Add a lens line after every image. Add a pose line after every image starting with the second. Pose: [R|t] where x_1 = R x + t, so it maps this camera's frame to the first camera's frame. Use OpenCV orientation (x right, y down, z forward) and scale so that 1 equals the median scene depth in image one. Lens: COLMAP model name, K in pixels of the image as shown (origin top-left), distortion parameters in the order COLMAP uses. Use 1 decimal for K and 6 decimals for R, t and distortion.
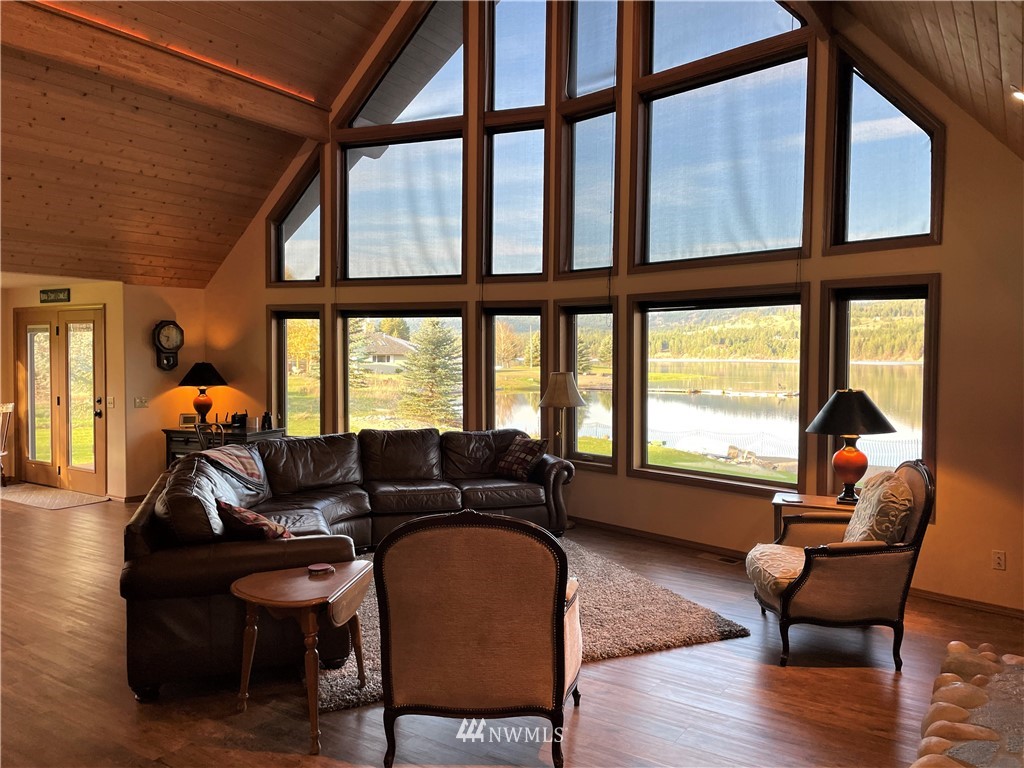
lens RADIAL K [[769.5, 0, 504.6], [0, 769.5, 383.2], [0, 0, 1]] dist [0.052285, -0.045007]
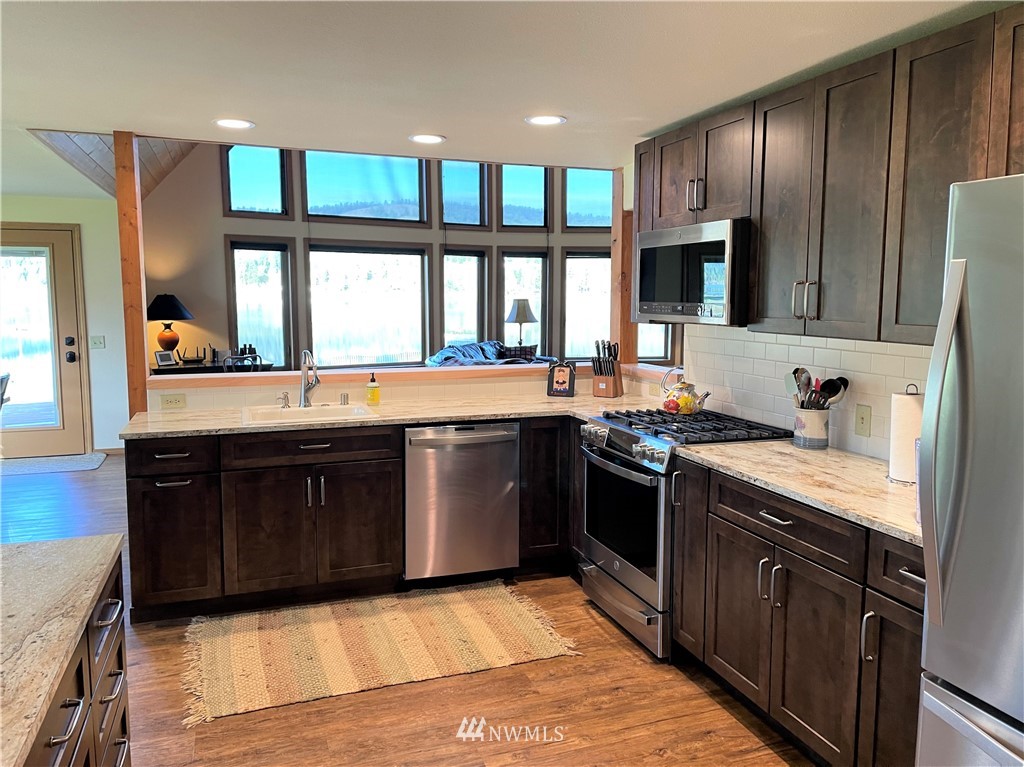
lens RADIAL K [[769.5, 0, 518.8], [0, 769.5, 379.2], [0, 0, 1]] dist [0.052285, -0.045007]
pose [[0.591043, -0.095505, 0.800966, -1.026300], [0.033369, 0.995011, 0.094019, 0.000599], [-0.805949, -0.028842, 0.591282, 0.143929]]
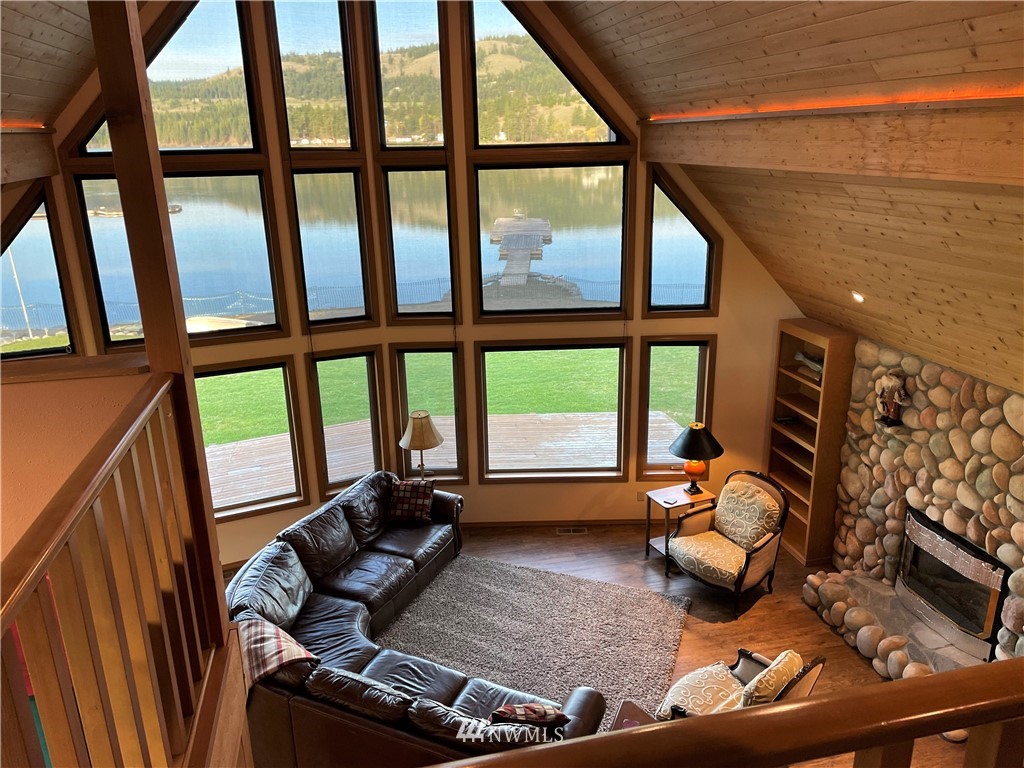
lens RADIAL K [[769.5, 0, 511.1], [0, 769.5, 380.1], [0, 0, 1]] dist [0.052285, -0.045007]
pose [[0.687262, -0.237838, 0.686370, -0.548805], [0.054457, 0.959090, 0.277813, -0.339972], [-0.724366, -0.153553, 0.672098, 0.158843]]
